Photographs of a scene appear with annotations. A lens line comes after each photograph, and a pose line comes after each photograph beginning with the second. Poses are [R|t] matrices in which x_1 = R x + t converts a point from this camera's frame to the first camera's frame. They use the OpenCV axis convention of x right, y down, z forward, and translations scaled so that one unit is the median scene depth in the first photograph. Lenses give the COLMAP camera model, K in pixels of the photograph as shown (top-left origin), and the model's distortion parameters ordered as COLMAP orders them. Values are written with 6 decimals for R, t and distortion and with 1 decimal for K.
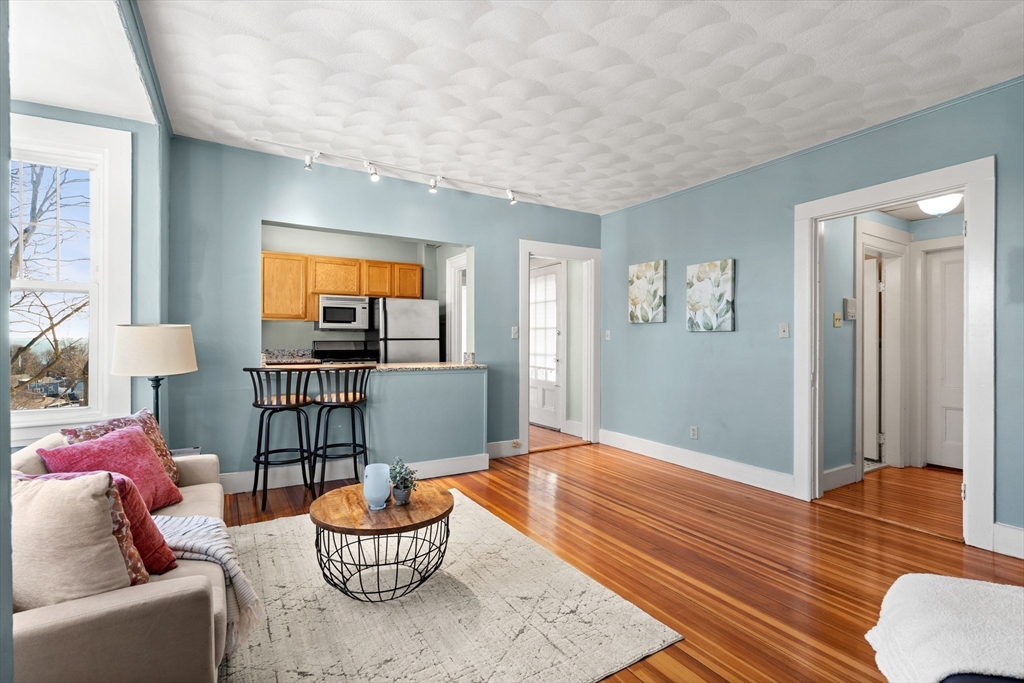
lens RADIAL K [[470.9, 0, 501.9], [0, 470.9, 339.2], [0, 0, 1]] dist [-0.008292, 0.001679]
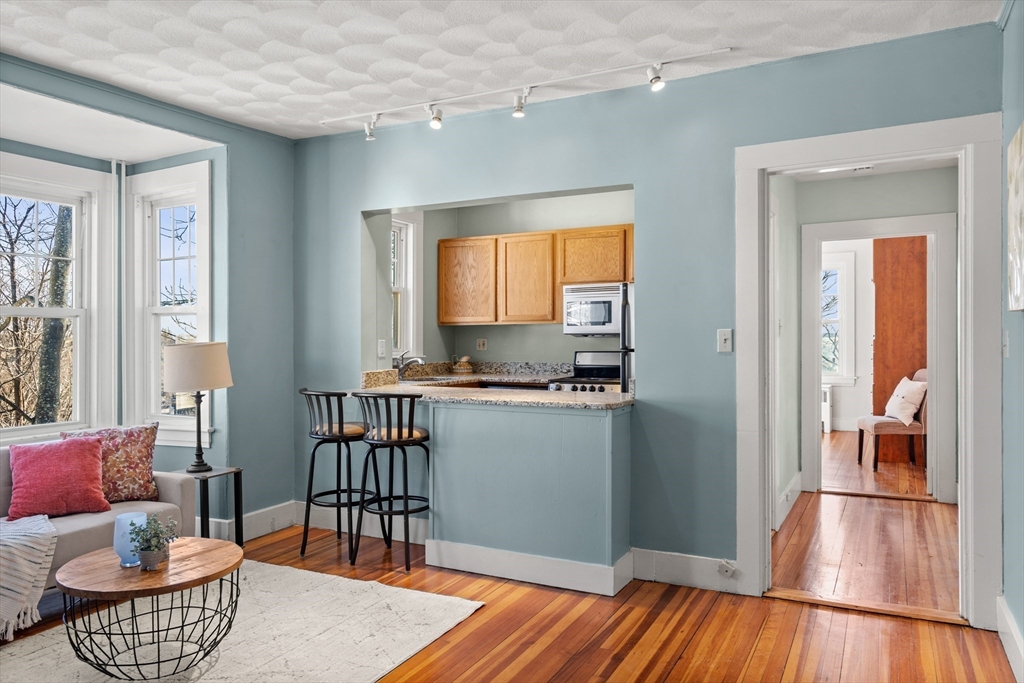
lens RADIAL K [[726.7, 0, 518.3], [0, 726.7, 344.7], [0, 0, 1]] dist [0.006978, -0.001350]
pose [[0.524458, 0.001797, -0.851435, 0.714151], [0.009698, 0.999920, 0.008084, -0.023710], [0.851381, -0.012497, 0.524399, 0.538613]]
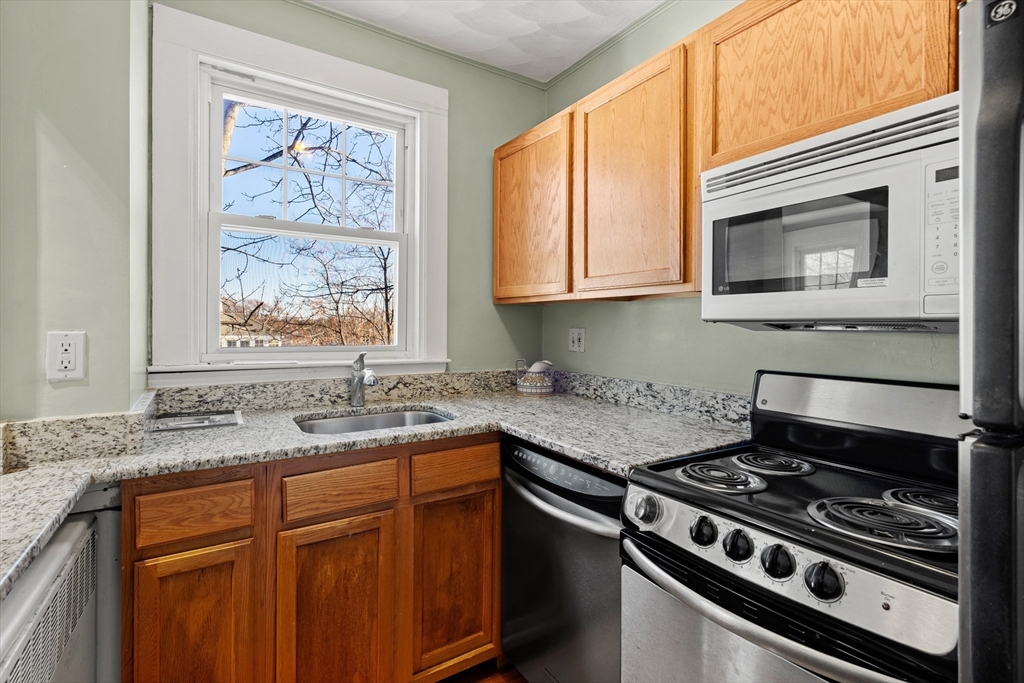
lens RADIAL K [[470.9, 0, 514.4], [0, 470.9, 326.8], [0, 0, 1]] dist [-0.008292, 0.001679]
pose [[0.026117, 0.001236, -0.999658, -0.230478], [-0.007220, 0.999973, 0.001048, -0.028253], [0.999633, 0.007191, 0.026125, 1.294740]]
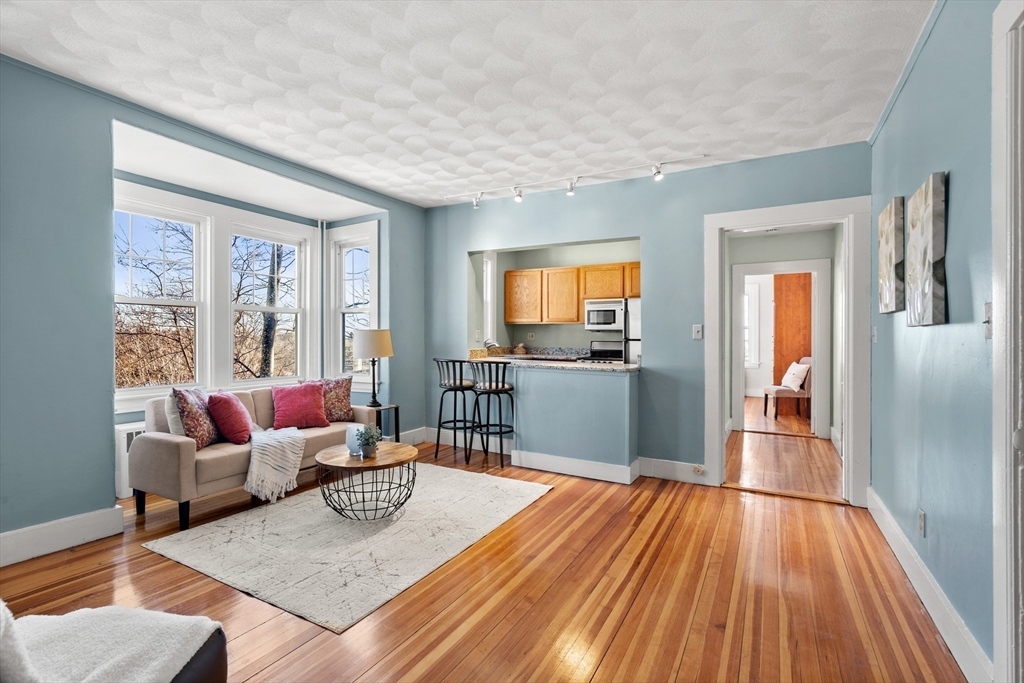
lens RADIAL K [[470.9, 0, 513.3], [0, 470.9, 340.4], [0, 0, 1]] dist [-0.008292, 0.001679]
pose [[0.503101, 0.004546, -0.864216, 0.721238], [-0.006657, 0.999977, 0.001385, 0.002413], [0.864202, 0.005056, 0.503120, 0.407567]]
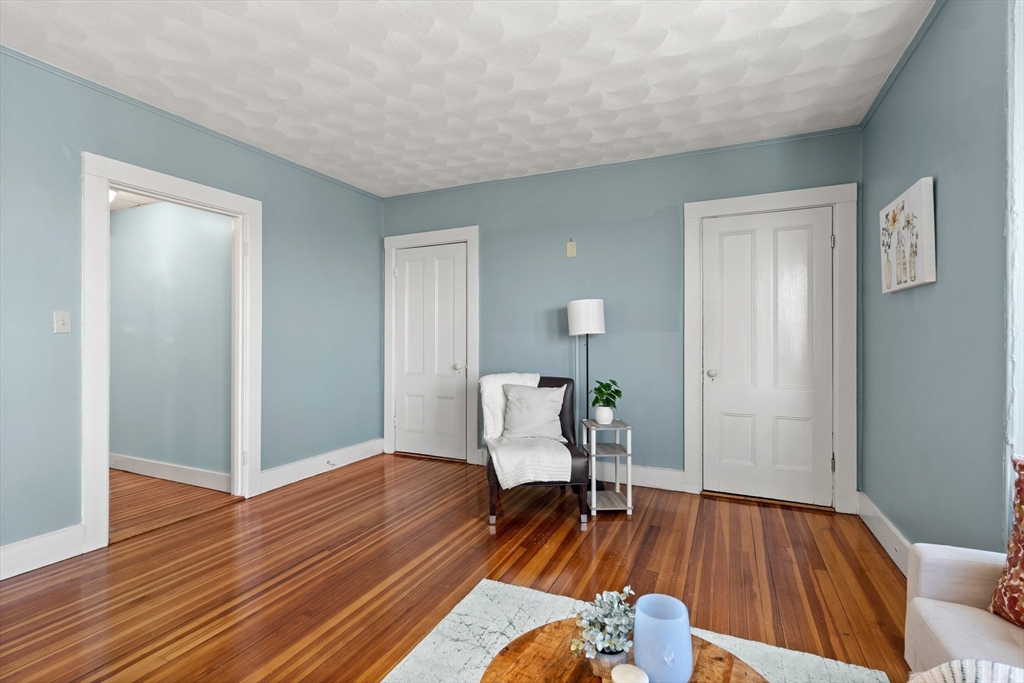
lens RADIAL K [[470.9, 0, 511.5], [0, 470.9, 340.3], [0, 0, 1]] dist [-0.008292, 0.001679]
pose [[-0.564141, -0.003043, 0.825673, -0.330963], [-0.002991, 0.999994, 0.001642, 0.003899], [-0.825673, -0.001543, -0.564147, 0.816913]]
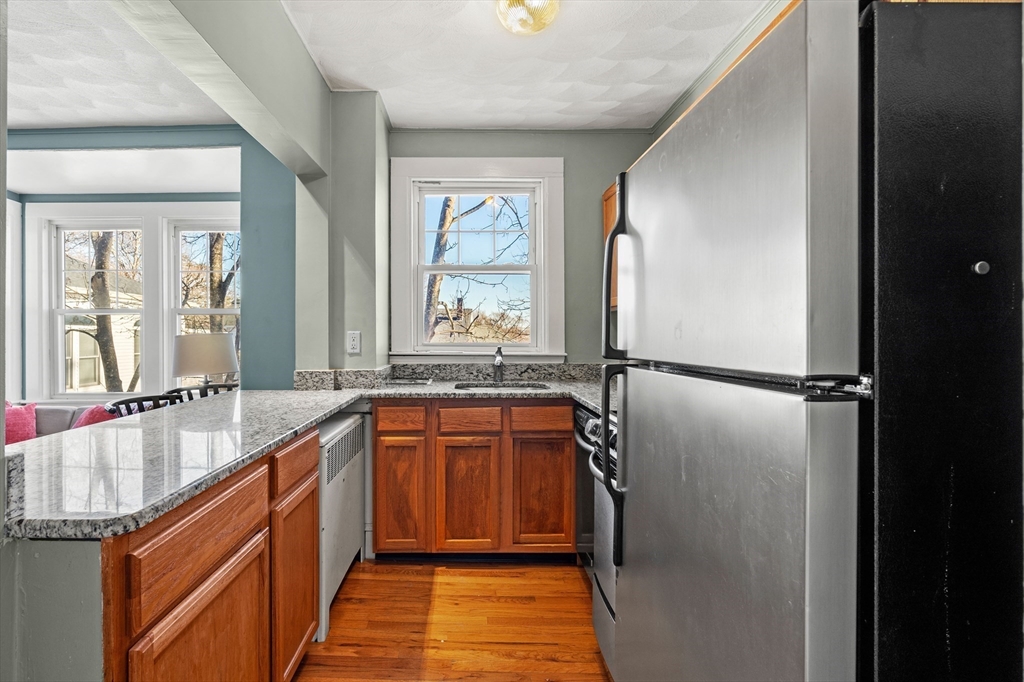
lens RADIAL K [[470.9, 0, 480.2], [0, 470.9, 331.4], [0, 0, 1]] dist [-0.008292, 0.001679]
pose [[-0.487031, -0.004360, -0.873374, -0.023852], [0.001381, 0.999982, -0.005762, -0.018870], [0.873384, -0.004012, -0.487016, 1.515761]]
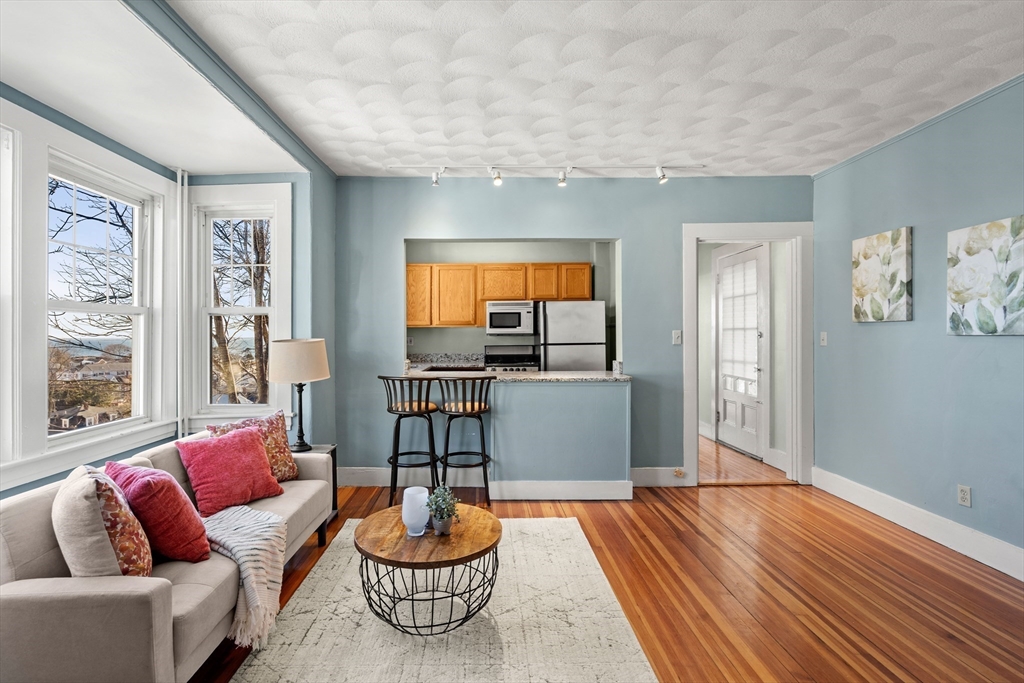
lens RADIAL K [[470.9, 0, 483.5], [0, 470.9, 336.3], [0, 0, 1]] dist [-0.008292, 0.001679]
pose [[0.857475, -0.009424, -0.514440, 0.203770], [0.010230, 0.999947, -0.001266, -0.023169], [0.514425, -0.004177, 0.857525, 0.148953]]
